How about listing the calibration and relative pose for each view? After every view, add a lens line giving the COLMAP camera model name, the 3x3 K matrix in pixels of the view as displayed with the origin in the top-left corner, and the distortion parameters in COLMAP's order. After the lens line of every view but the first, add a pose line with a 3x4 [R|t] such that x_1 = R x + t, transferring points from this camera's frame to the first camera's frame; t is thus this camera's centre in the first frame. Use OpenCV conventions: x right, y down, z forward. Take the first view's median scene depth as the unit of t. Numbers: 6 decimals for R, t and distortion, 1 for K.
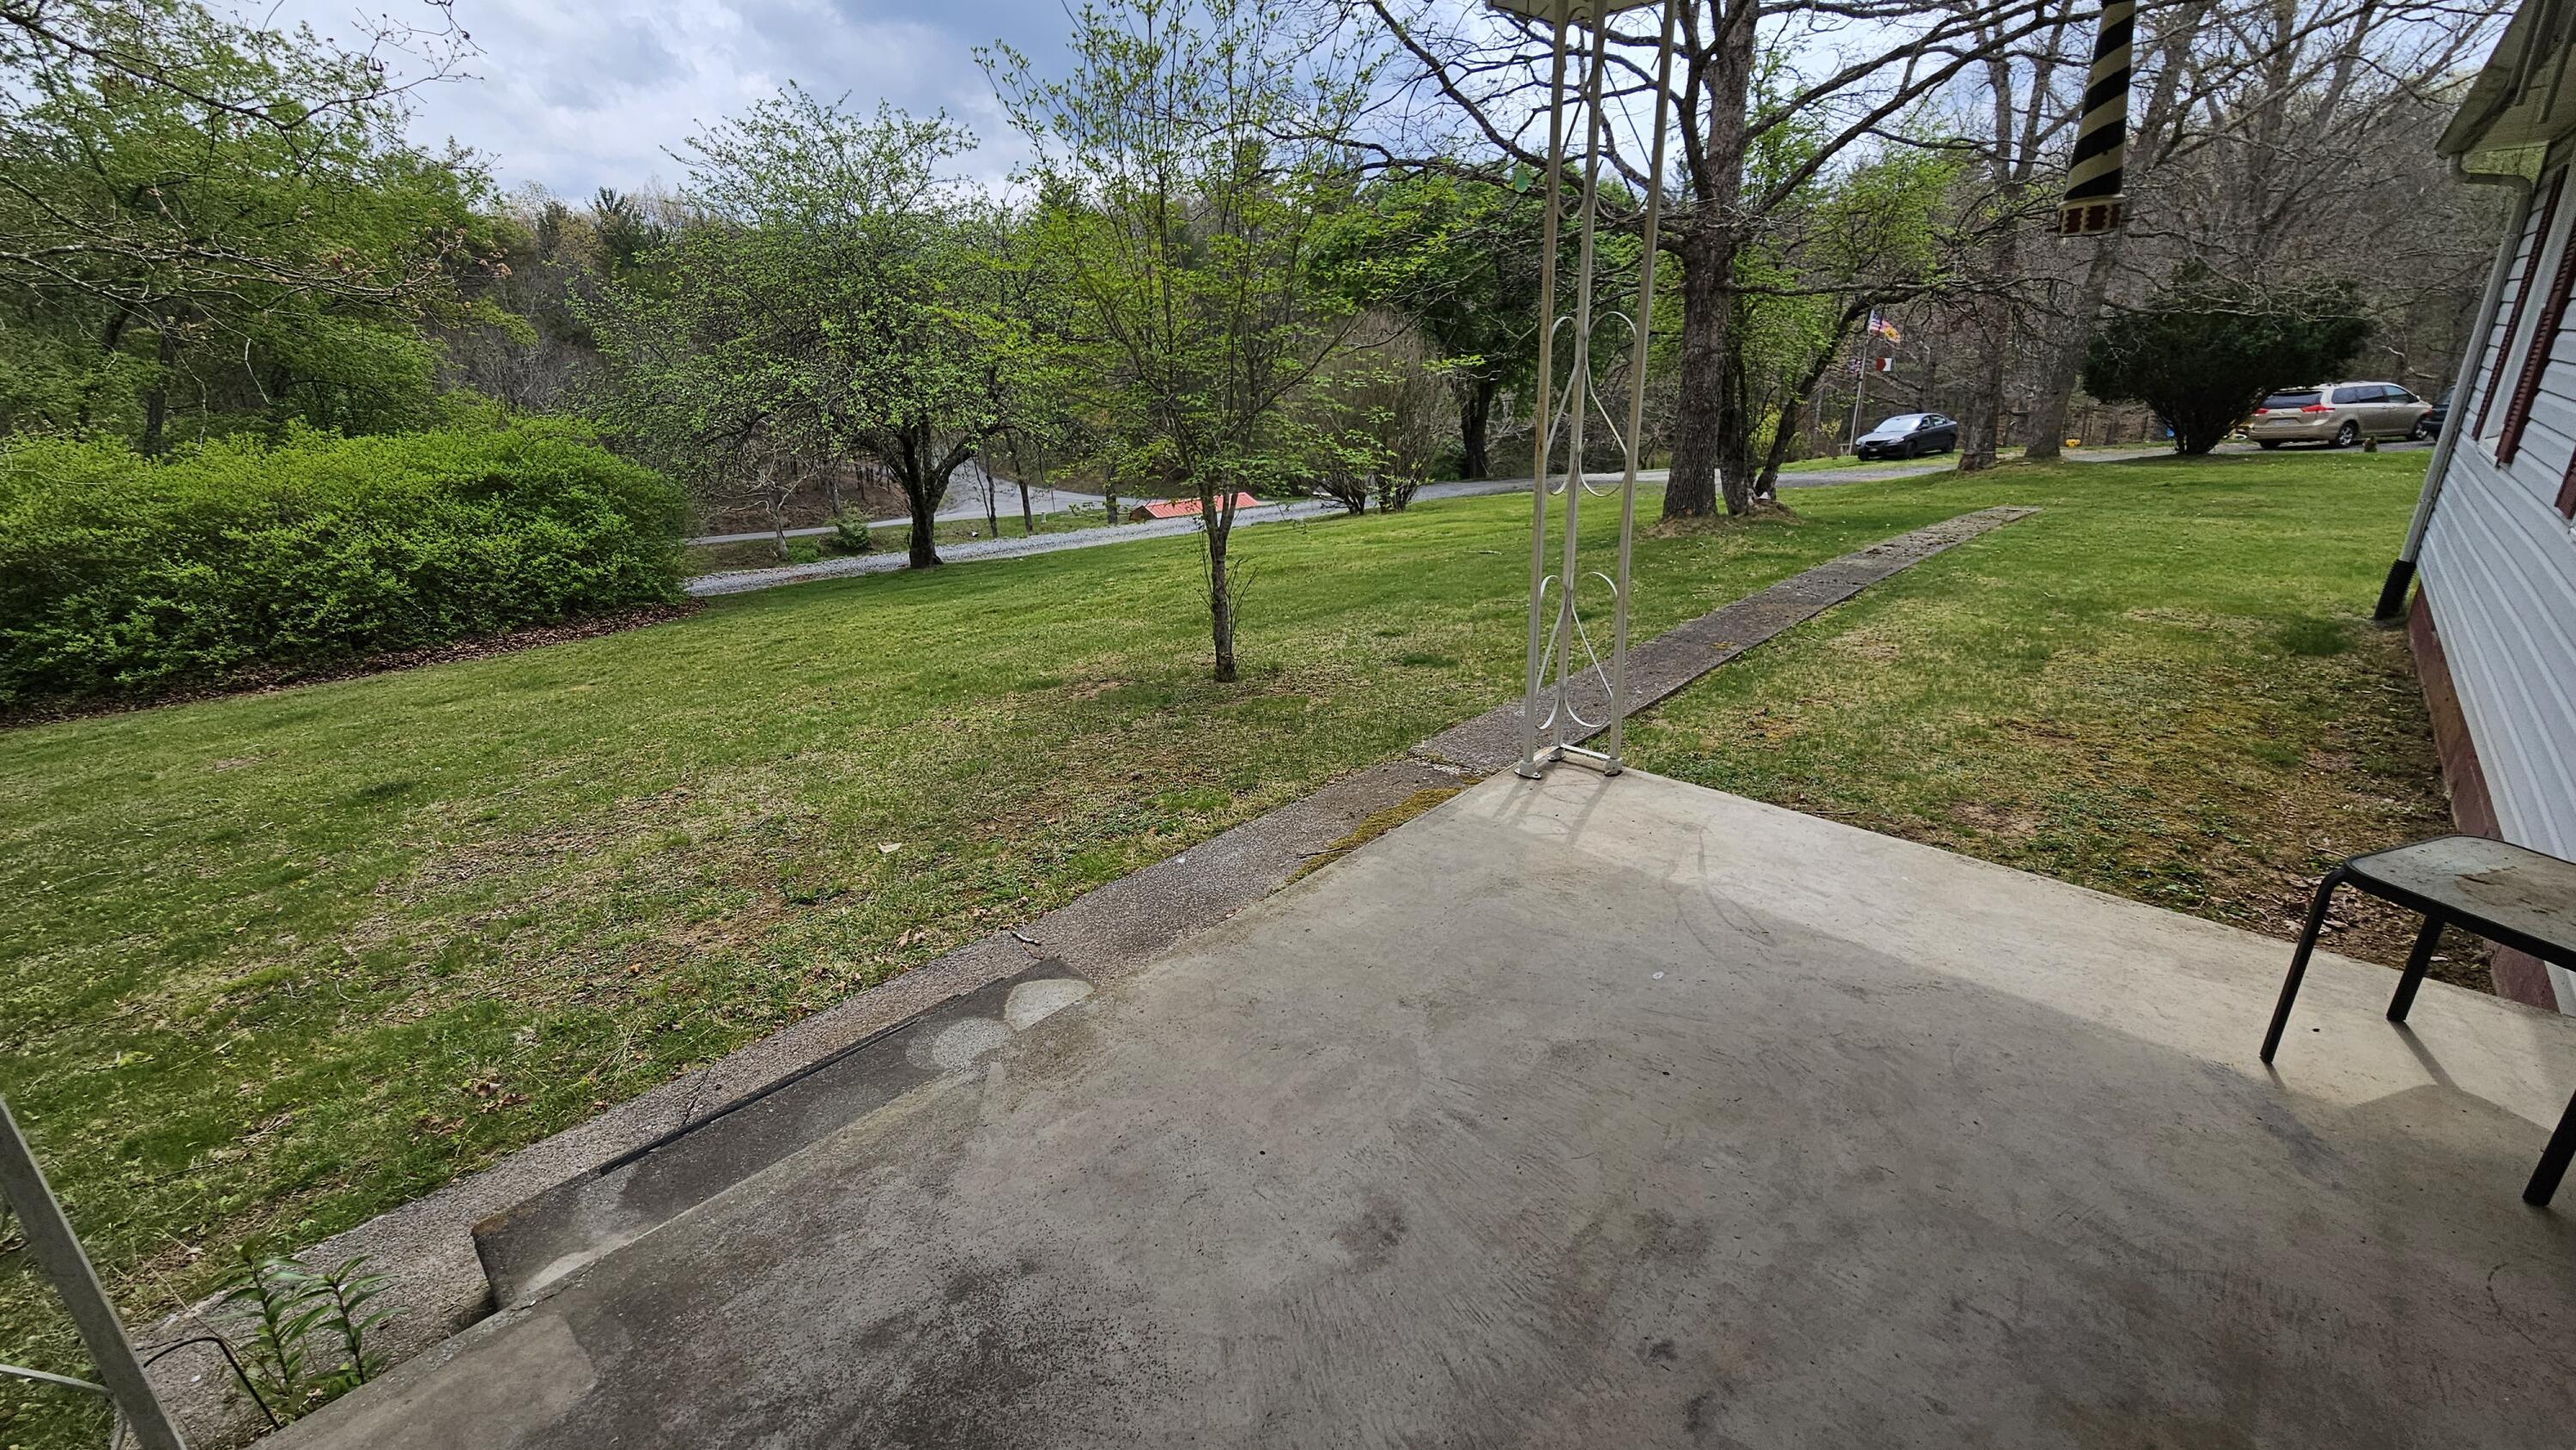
lens RADIAL K [[1051.2, 0, 1274.9], [0, 1051.2, 720.2], [0, 0, 1]] dist [-0.000959, 0.000110]
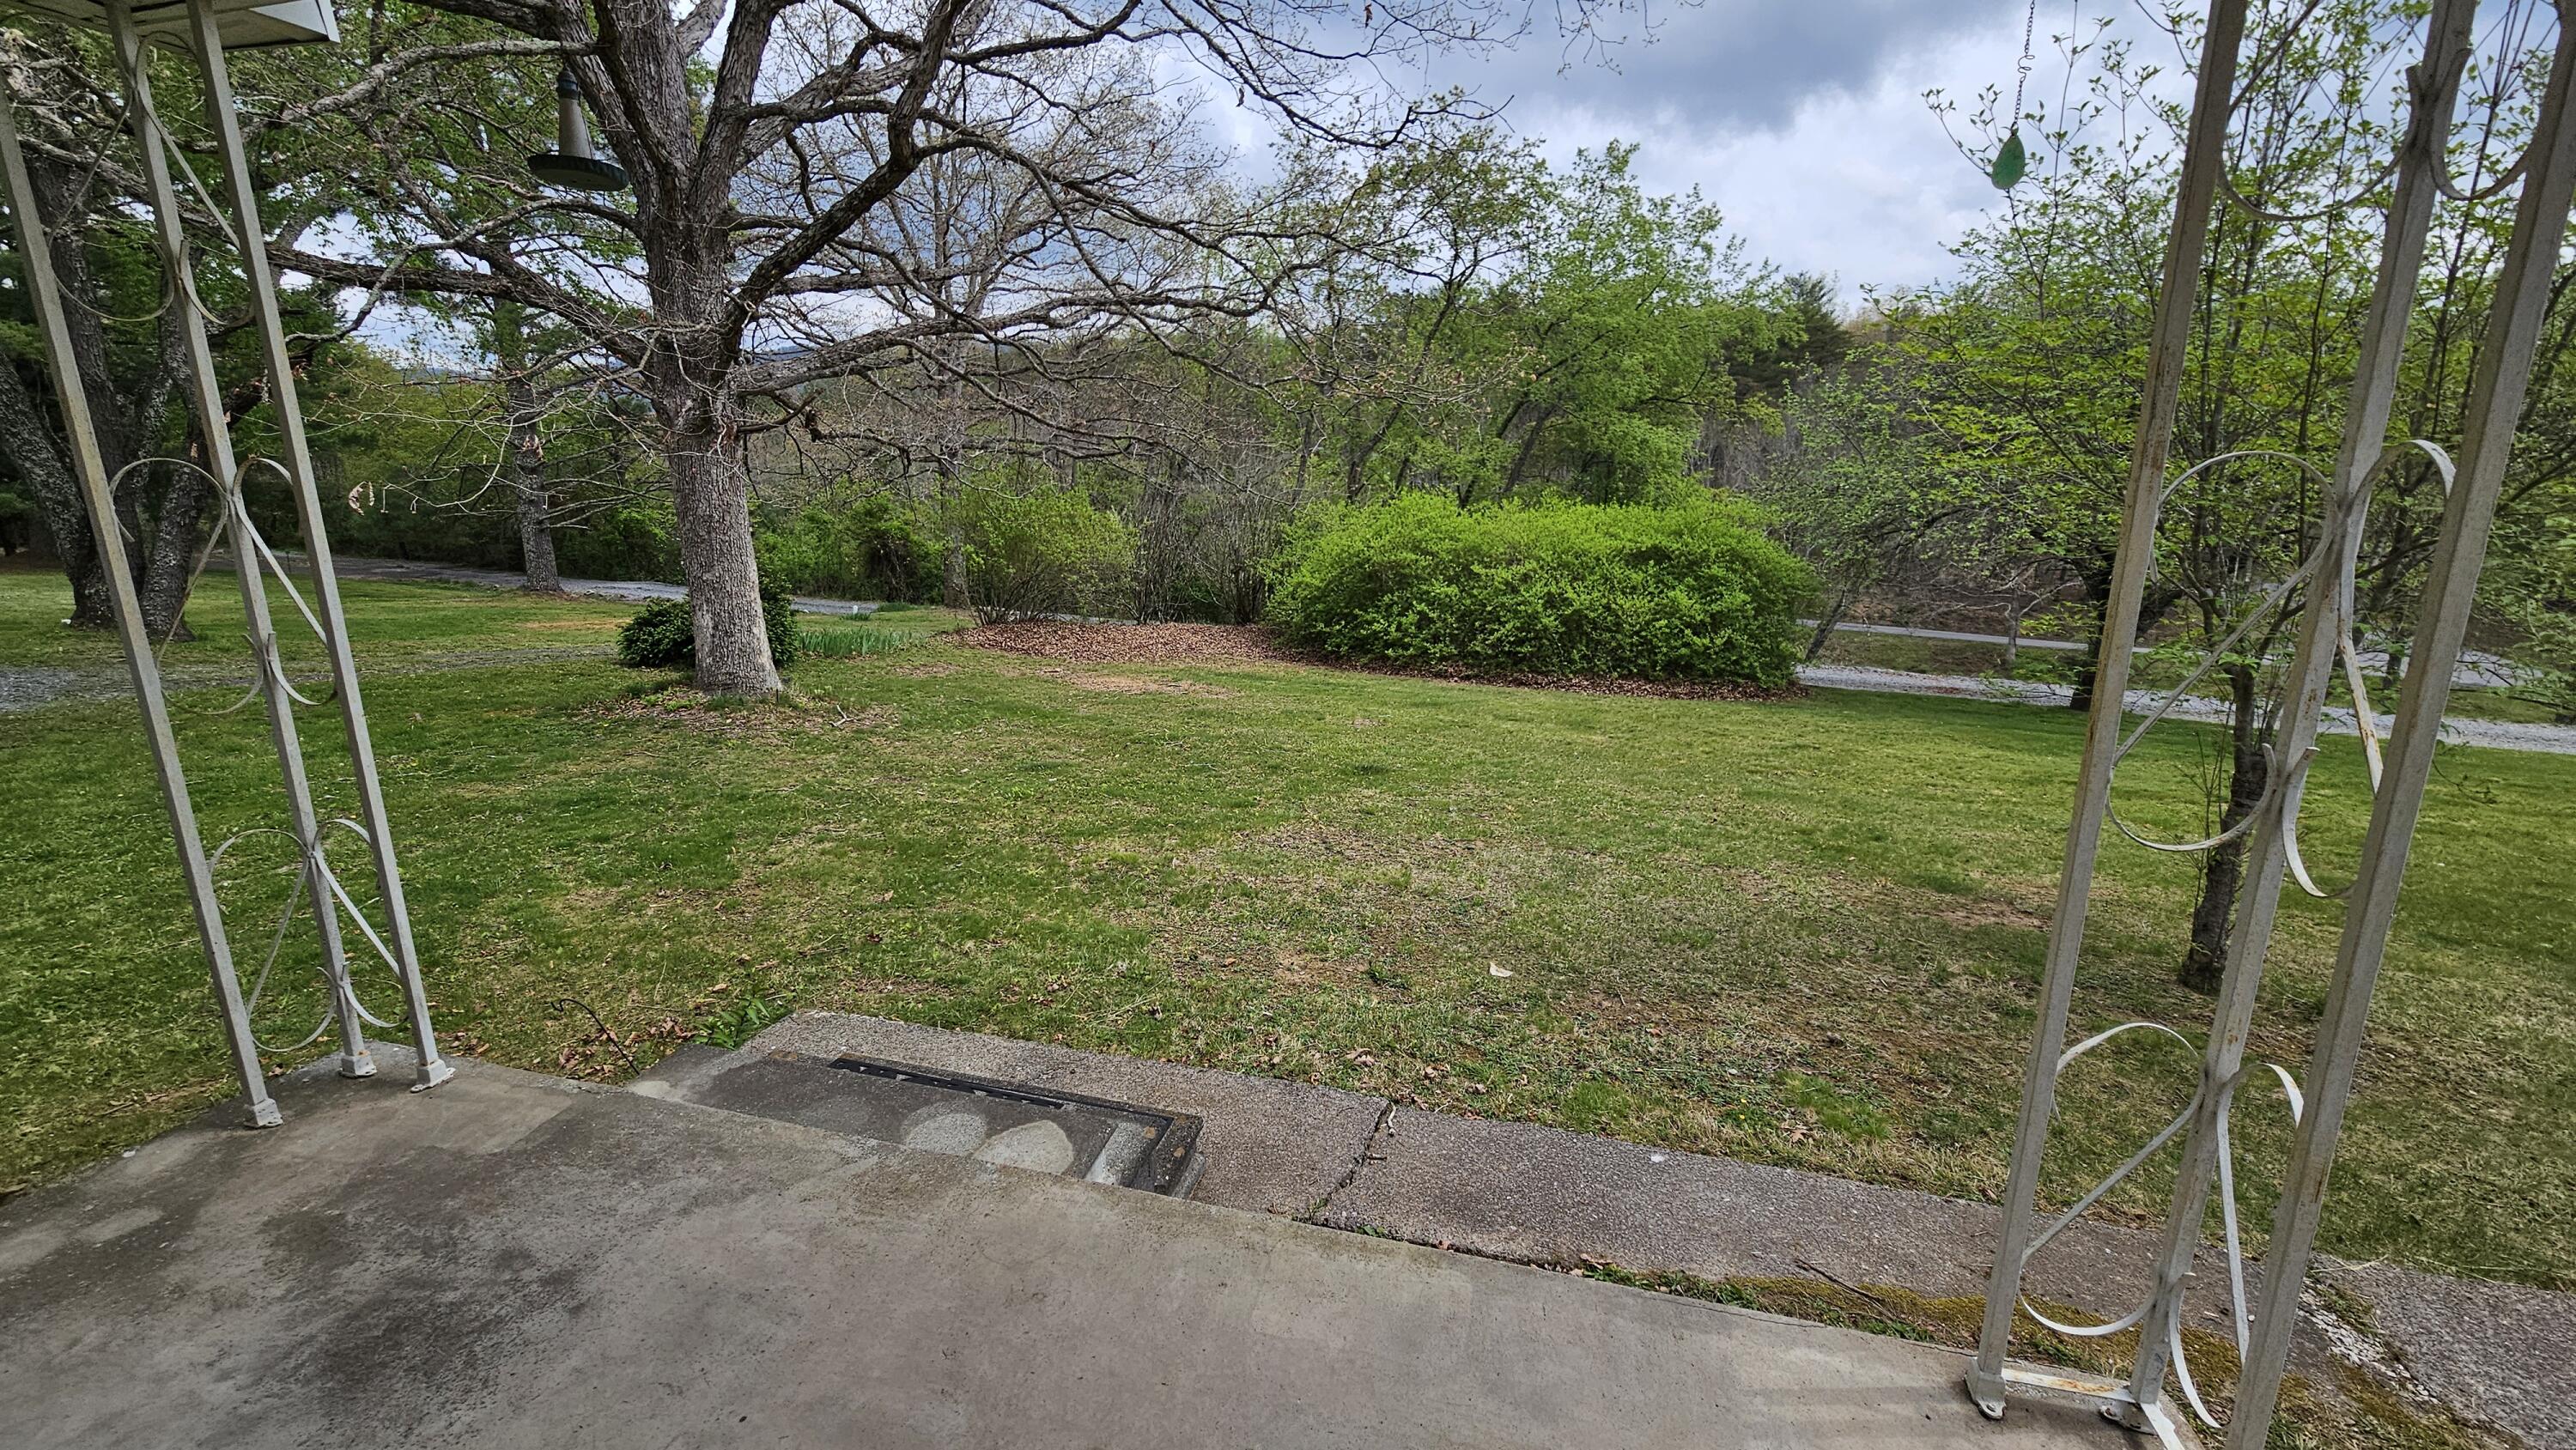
lens RADIAL K [[1051.2, 0, 1274.9], [0, 1051.2, 720.2], [0, 0, 1]] dist [-0.000959, 0.000110]
pose [[0.472516, 0.243638, -0.846977, 0.185952], [-0.308797, 0.945876, 0.099813, -0.081702], [0.825454, 0.214380, 0.522176, 0.190757]]
